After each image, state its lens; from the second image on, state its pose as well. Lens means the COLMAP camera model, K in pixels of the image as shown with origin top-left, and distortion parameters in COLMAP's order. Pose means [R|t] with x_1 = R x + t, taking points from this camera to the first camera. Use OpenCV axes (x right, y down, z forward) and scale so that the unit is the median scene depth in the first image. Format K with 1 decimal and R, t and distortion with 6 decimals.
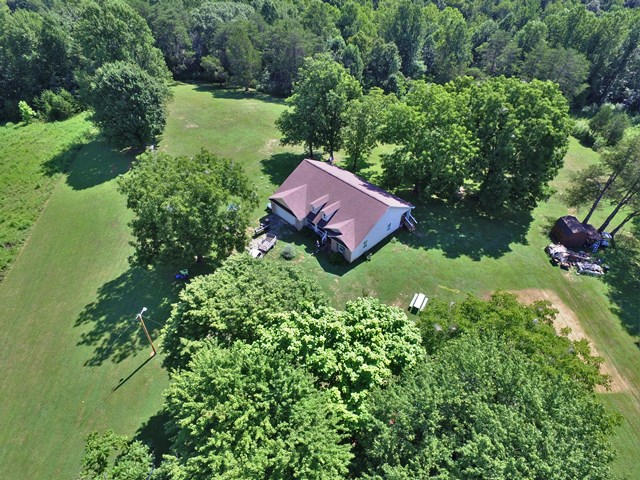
lens RADIAL K [[373.0, 0, 320.0], [0, 373.0, 240.0], [0, 0, 1]] dist [-0.002140, -0.000025]
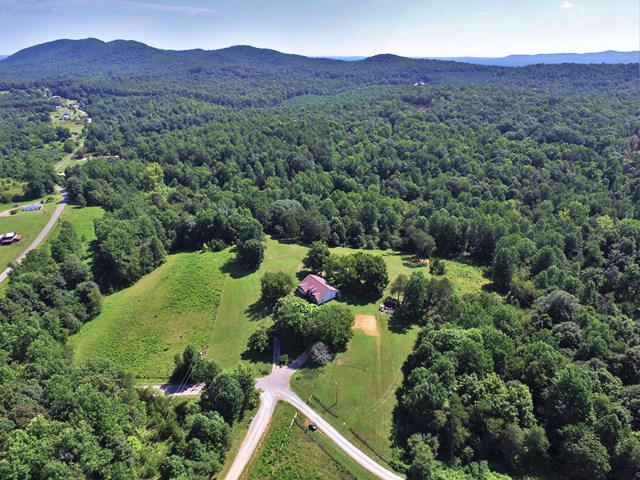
lens RADIAL K [[373.0, 0, 320.0], [0, 373.0, 240.0], [0, 0, 1]] dist [-0.002140, -0.000025]
pose [[0.993980, 0.048270, -0.098357, 0.306314], [-0.072809, 0.961838, -0.263754, 0.294931], [0.081872, 0.269327, 0.959562, -1.866640]]
